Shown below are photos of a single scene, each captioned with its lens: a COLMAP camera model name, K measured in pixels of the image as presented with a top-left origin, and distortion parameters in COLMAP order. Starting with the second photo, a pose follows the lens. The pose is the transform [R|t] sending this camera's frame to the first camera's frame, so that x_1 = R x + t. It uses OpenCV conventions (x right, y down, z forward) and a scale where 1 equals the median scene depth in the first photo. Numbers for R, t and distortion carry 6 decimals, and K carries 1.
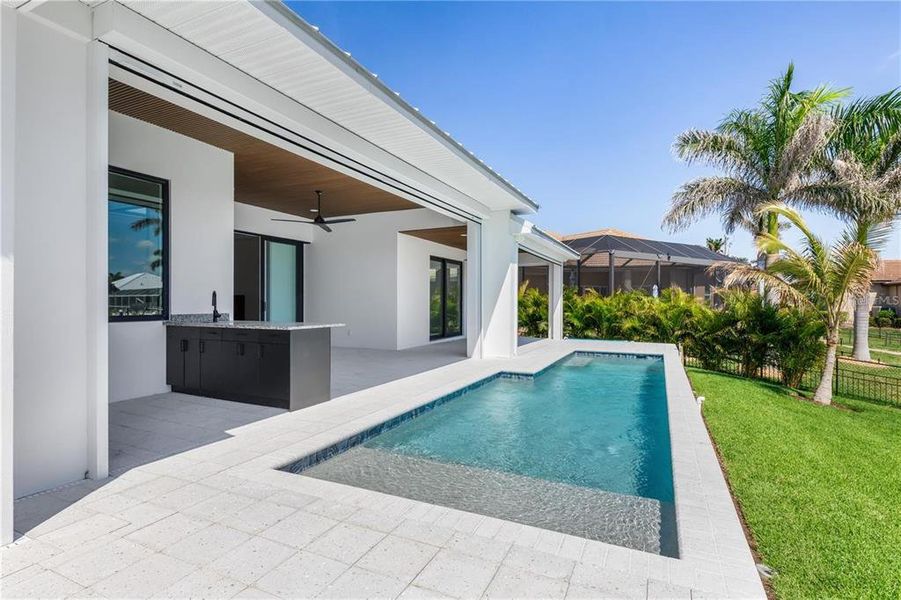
lens RADIAL K [[440.9, 0, 445.0], [0, 440.9, 301.9], [0, 0, 1]] dist [0.004484, 0.000338]
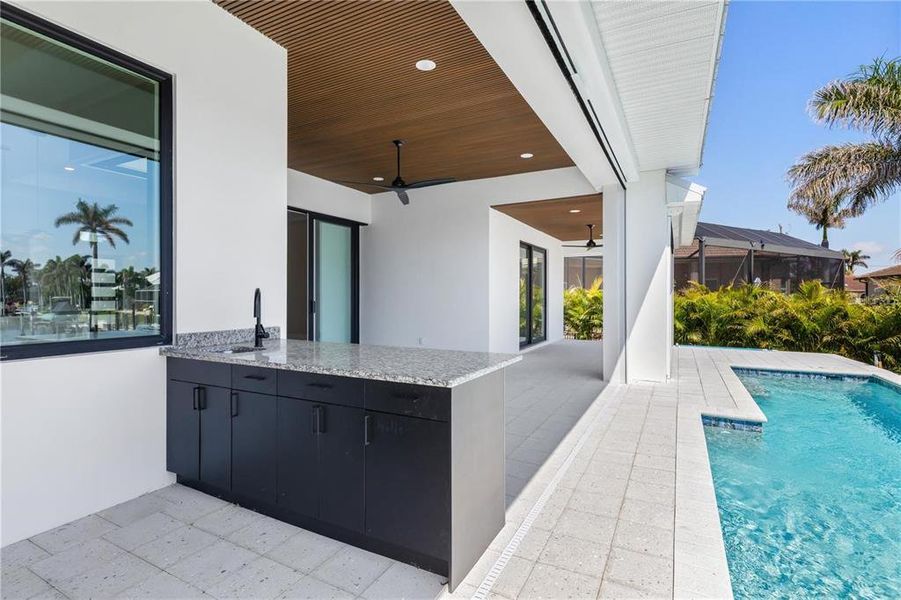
lens RADIAL K [[432.9, 0, 446.1], [0, 432.9, 296.0], [0, 0, 1]] dist [-0.004184, -0.000871]
pose [[0.999087, -0.000462, -0.042729, -0.154137], [0.000493, 1.000000, 0.000704, -0.008734], [0.042729, -0.000725, 0.999086, 0.276832]]
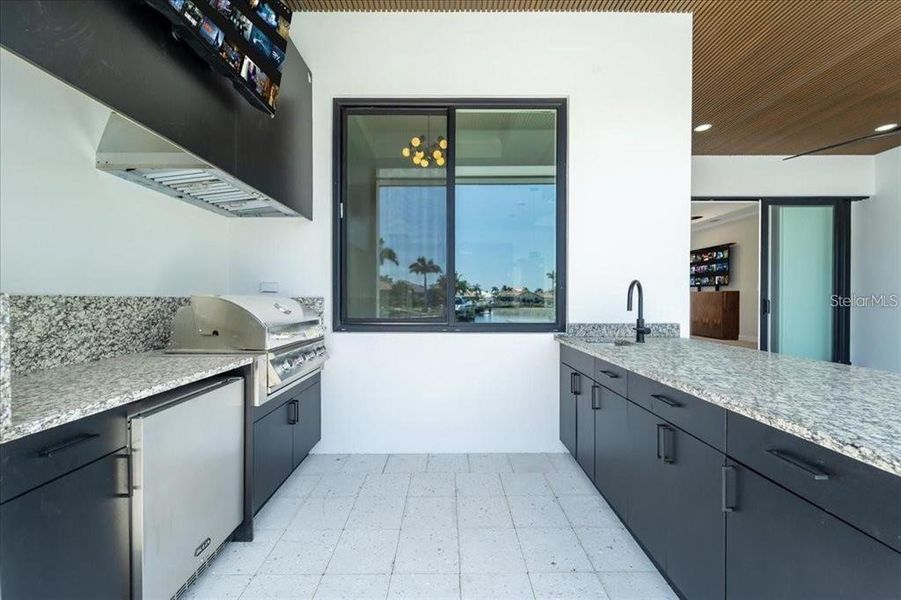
lens RADIAL K [[357.7, 0, 450.5], [0, 357.7, 300.0], [0, 0, 1]] dist [-0.000056, -0.000092]
pose [[0.435152, 0.004113, -0.900348, -0.140349], [0.000149, 0.999989, 0.004641, -0.002554], [0.900357, -0.002154, 0.435146, 0.354480]]
